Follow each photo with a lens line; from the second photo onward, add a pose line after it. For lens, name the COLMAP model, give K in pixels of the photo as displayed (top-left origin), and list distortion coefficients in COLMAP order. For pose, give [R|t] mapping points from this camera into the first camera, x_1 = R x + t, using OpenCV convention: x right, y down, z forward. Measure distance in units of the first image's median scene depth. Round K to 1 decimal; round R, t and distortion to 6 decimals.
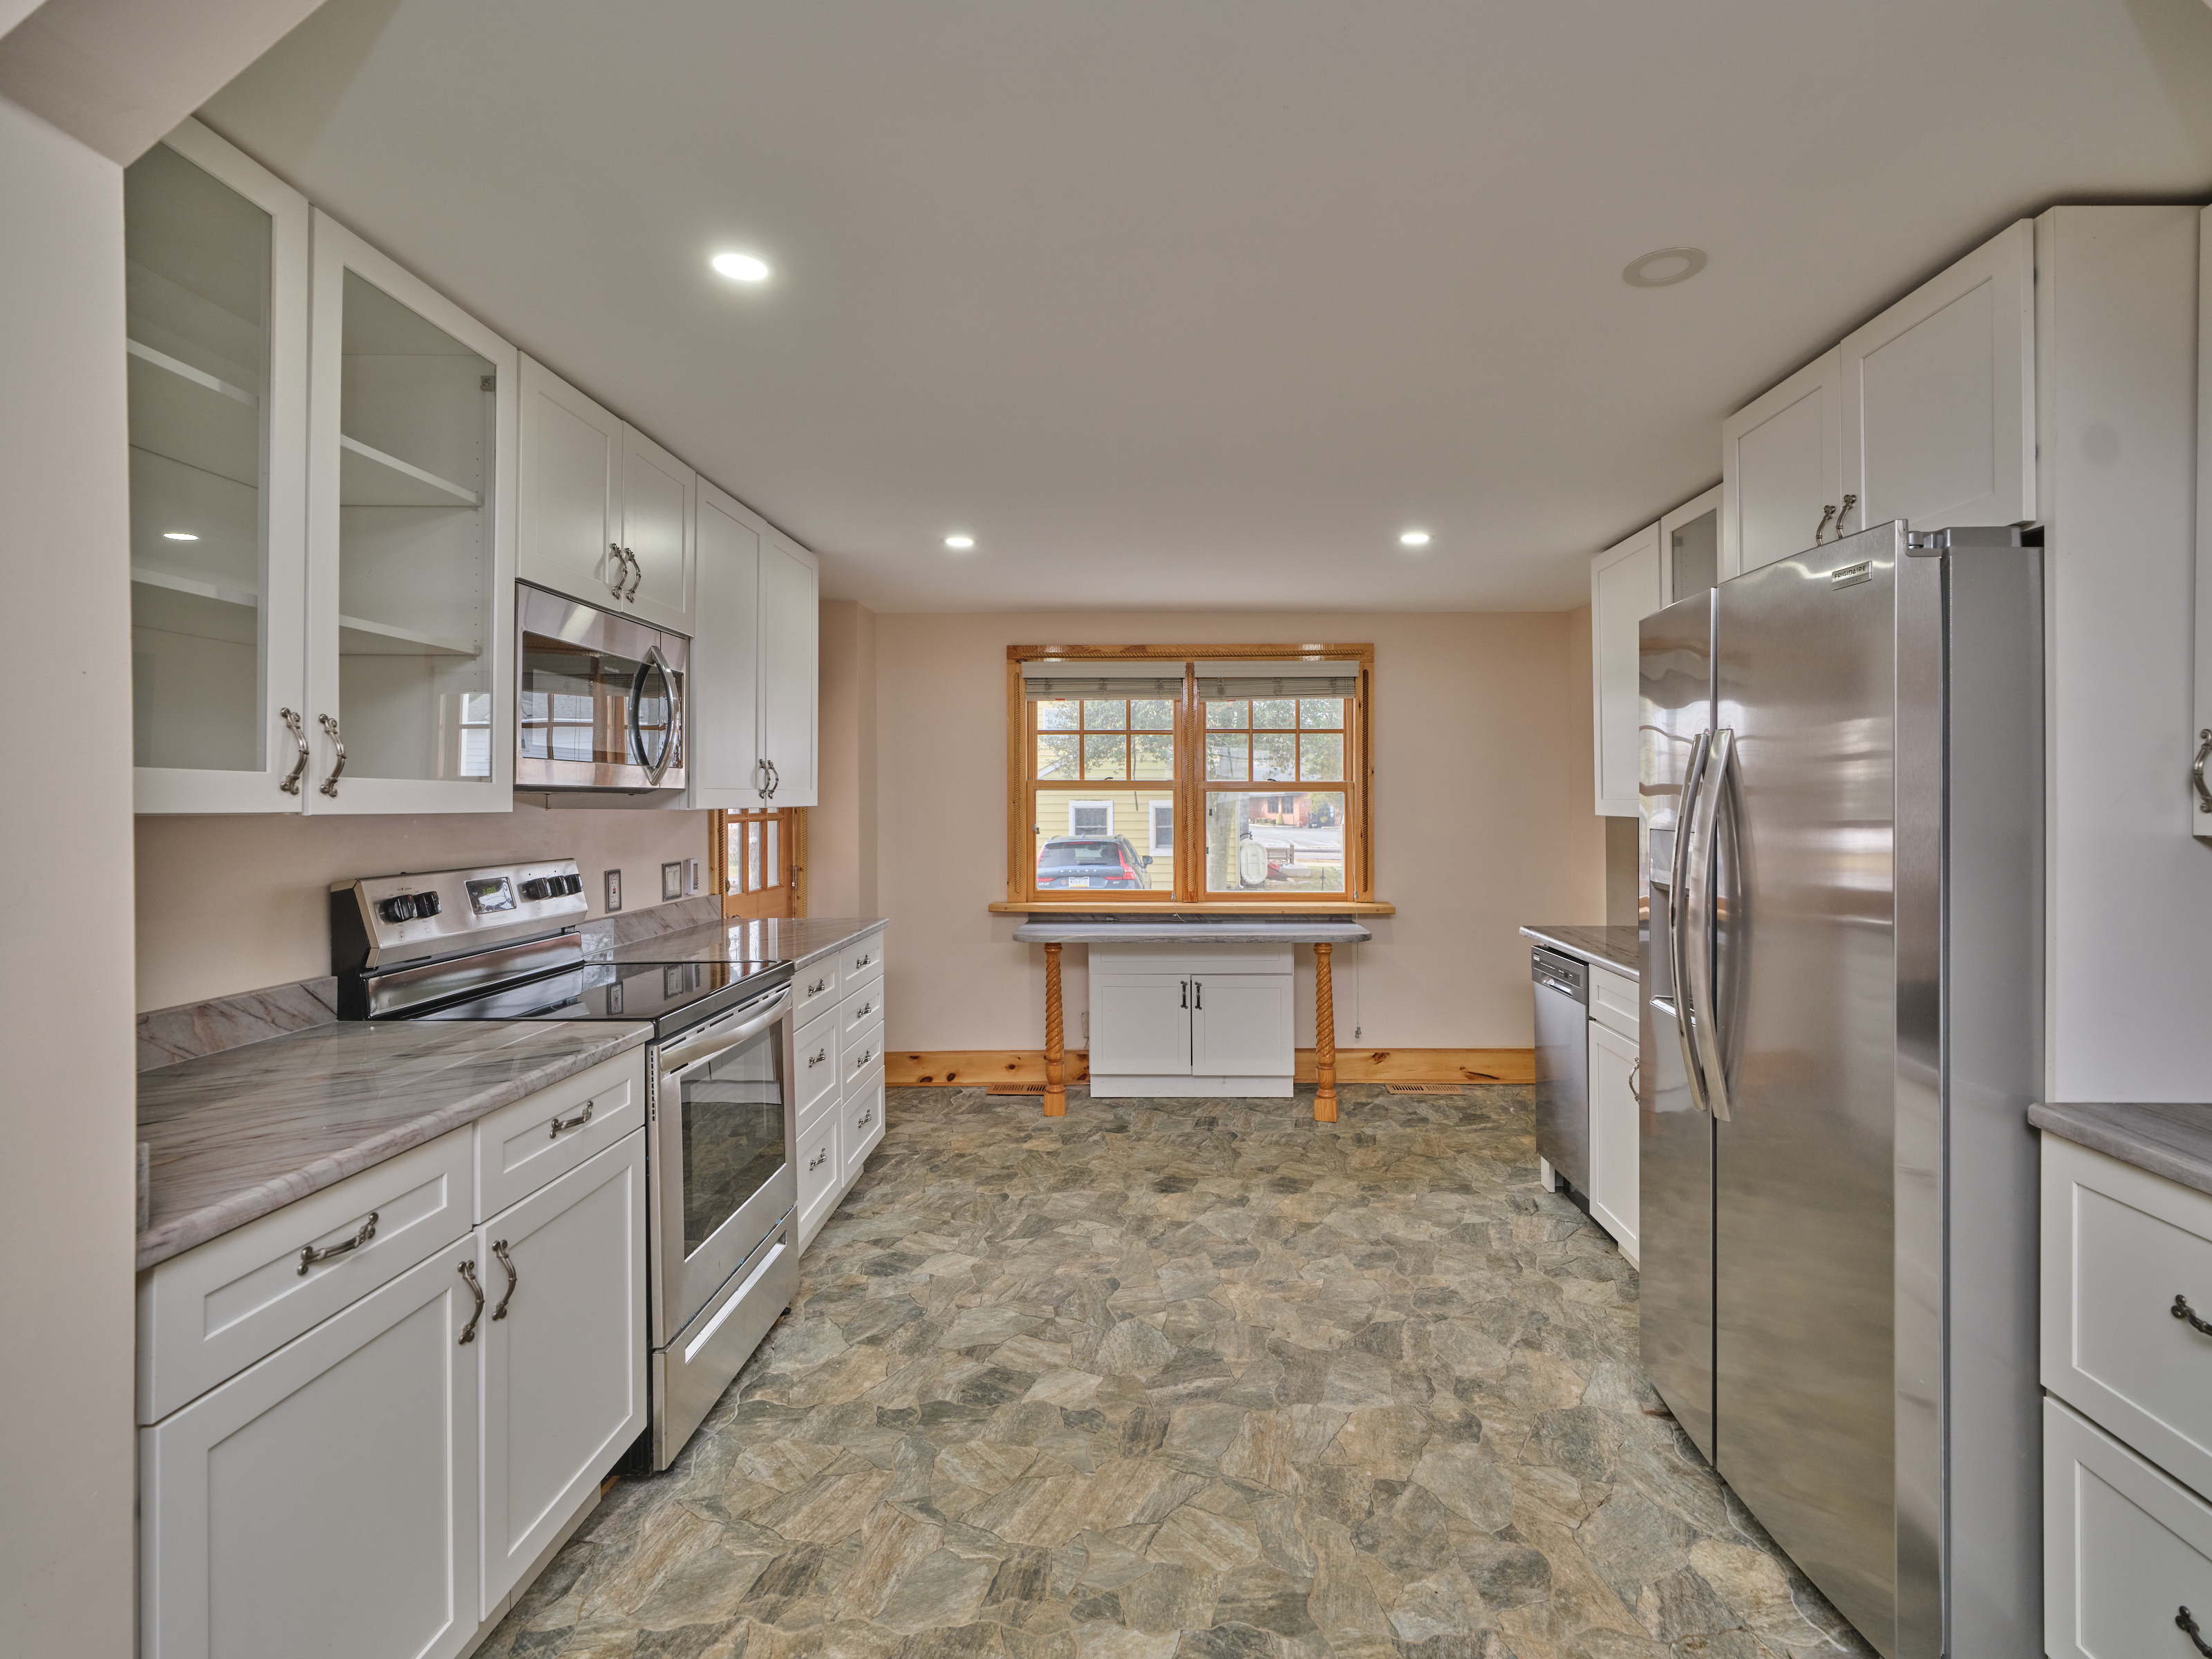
lens RADIAL K [[1036.3, 0, 1150.0], [0, 1036.3, 802.8], [0, 0, 1]] dist [-0.003737, -0.000369]
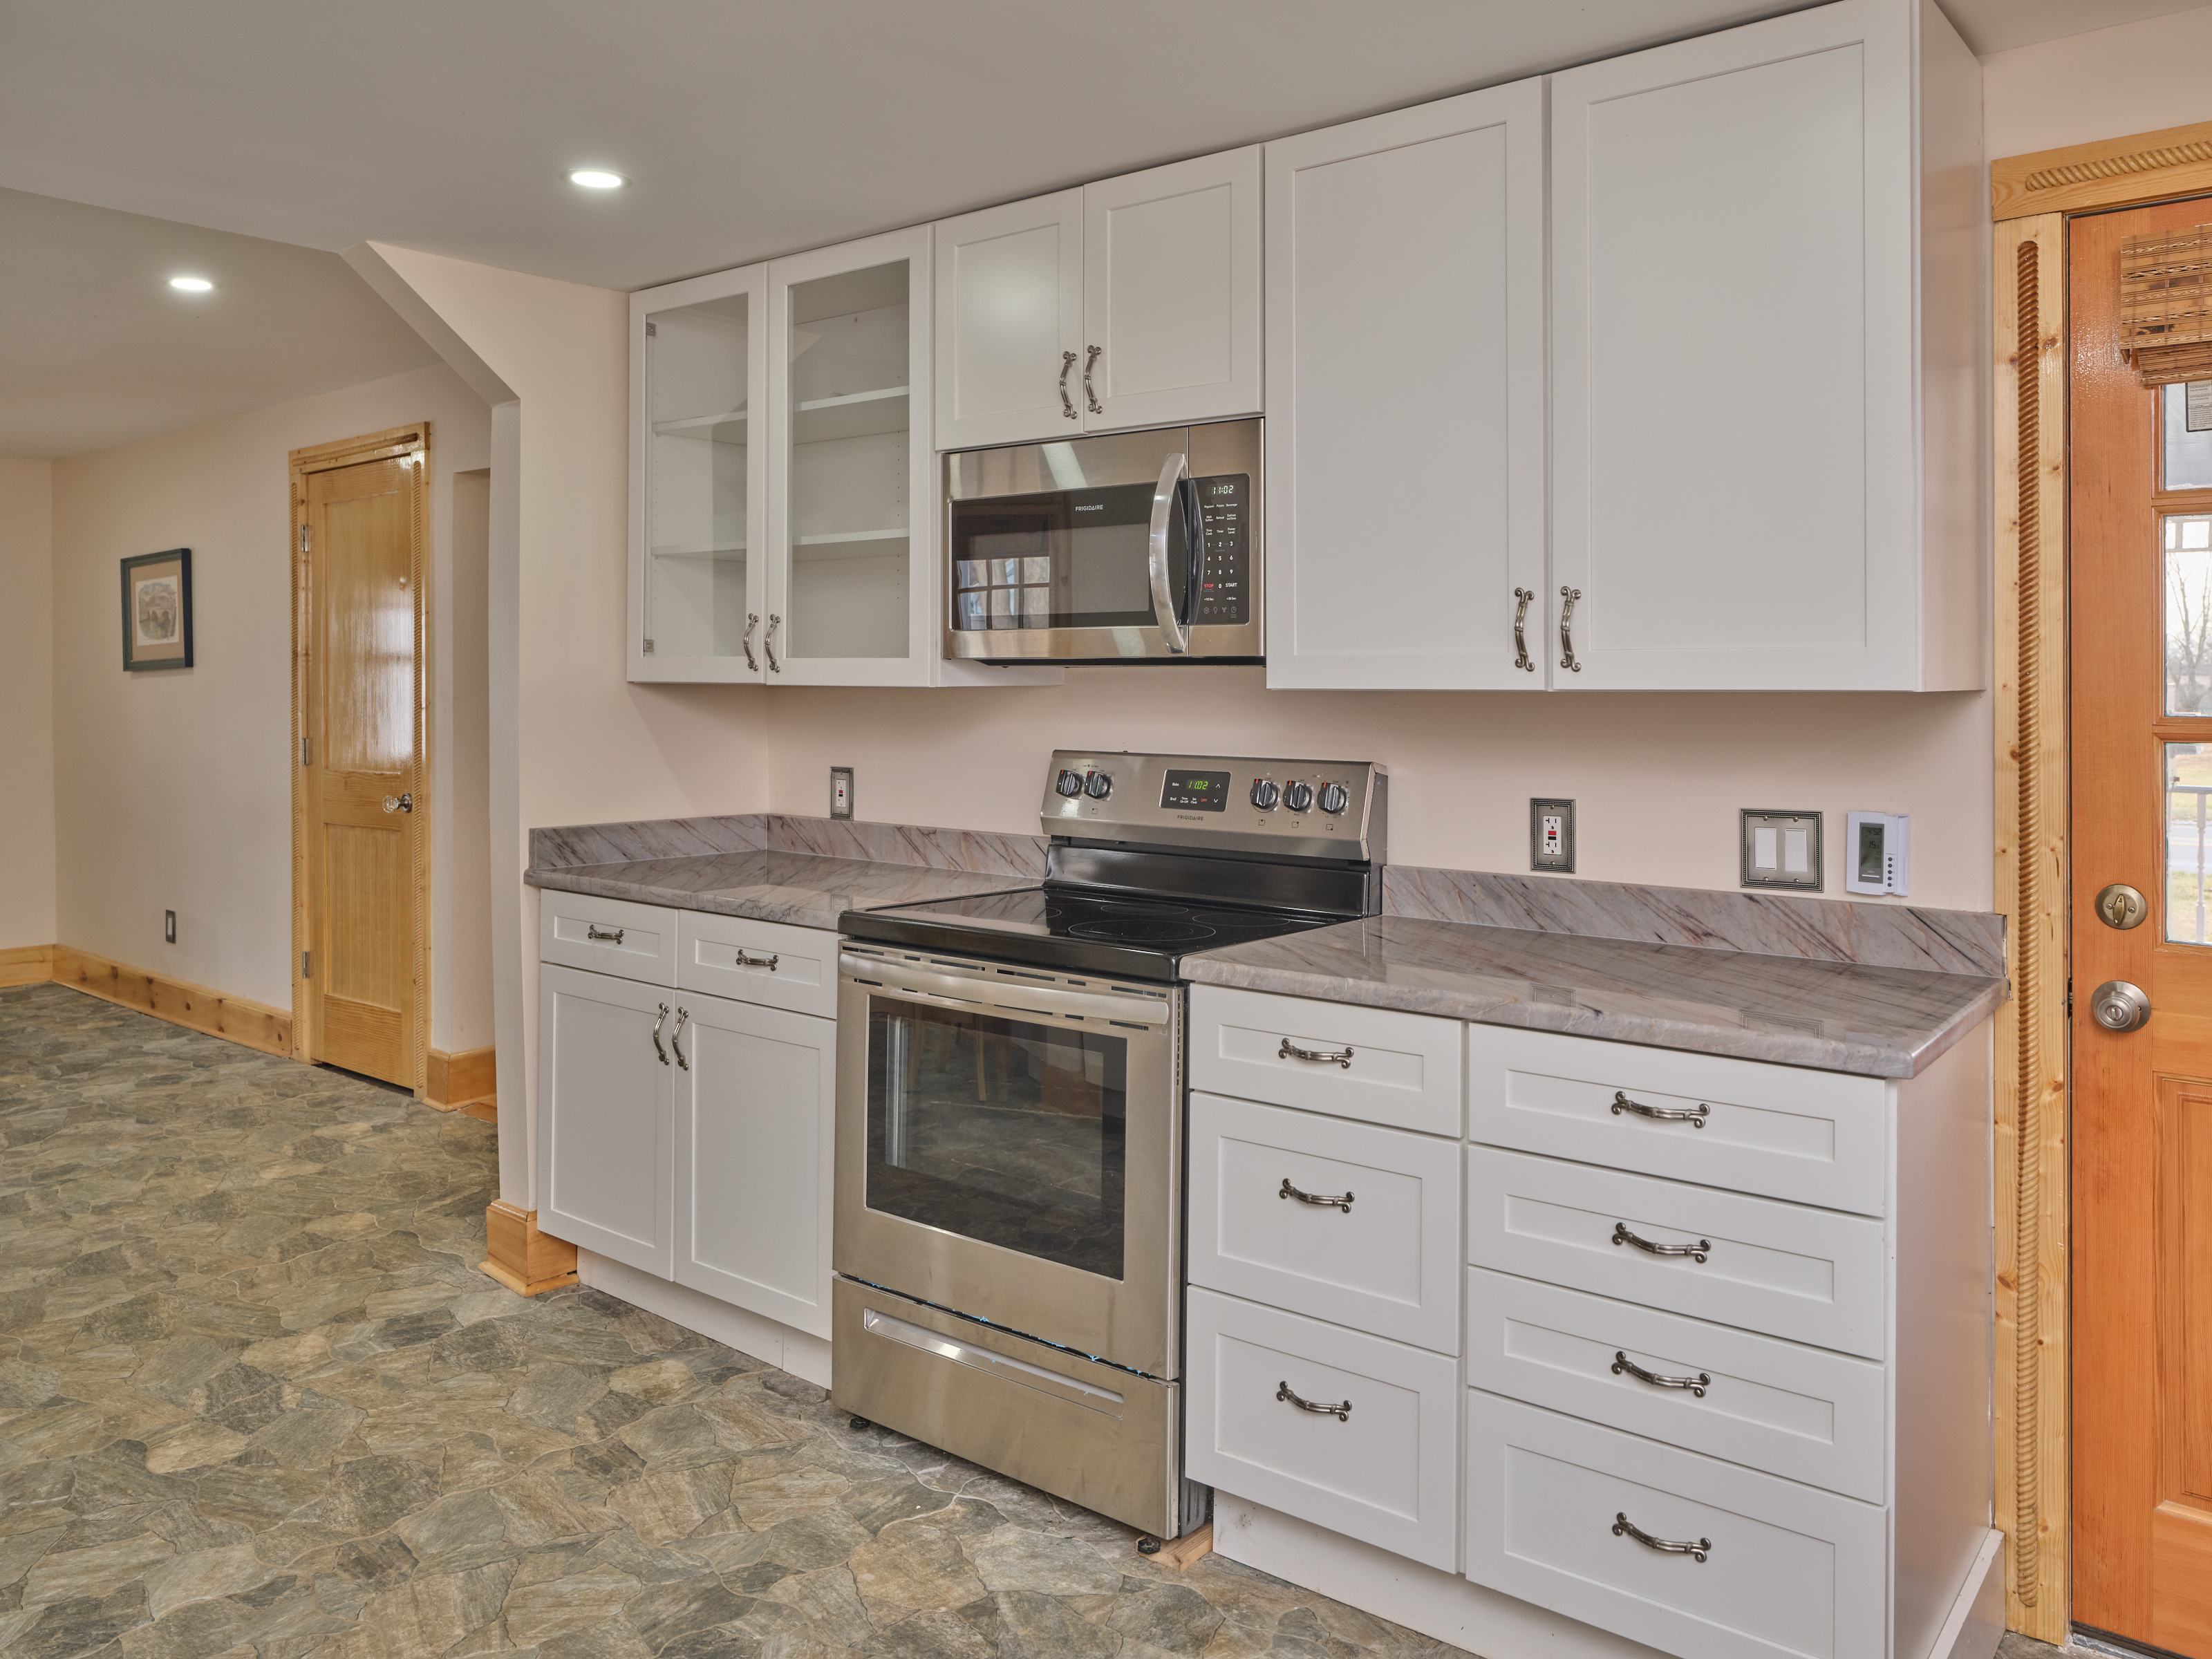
lens RADIAL K [[1637.5, 0, 1104.3], [0, 1637.5, 684.2], [0, 0, 1]] dist [0.002445, 0.000544]
pose [[-0.614222, -0.002099, -0.789131, 0.280828], [-0.005209, 0.999985, 0.001395, 0.002060], [0.789116, 0.004967, -0.614224, 1.102384]]
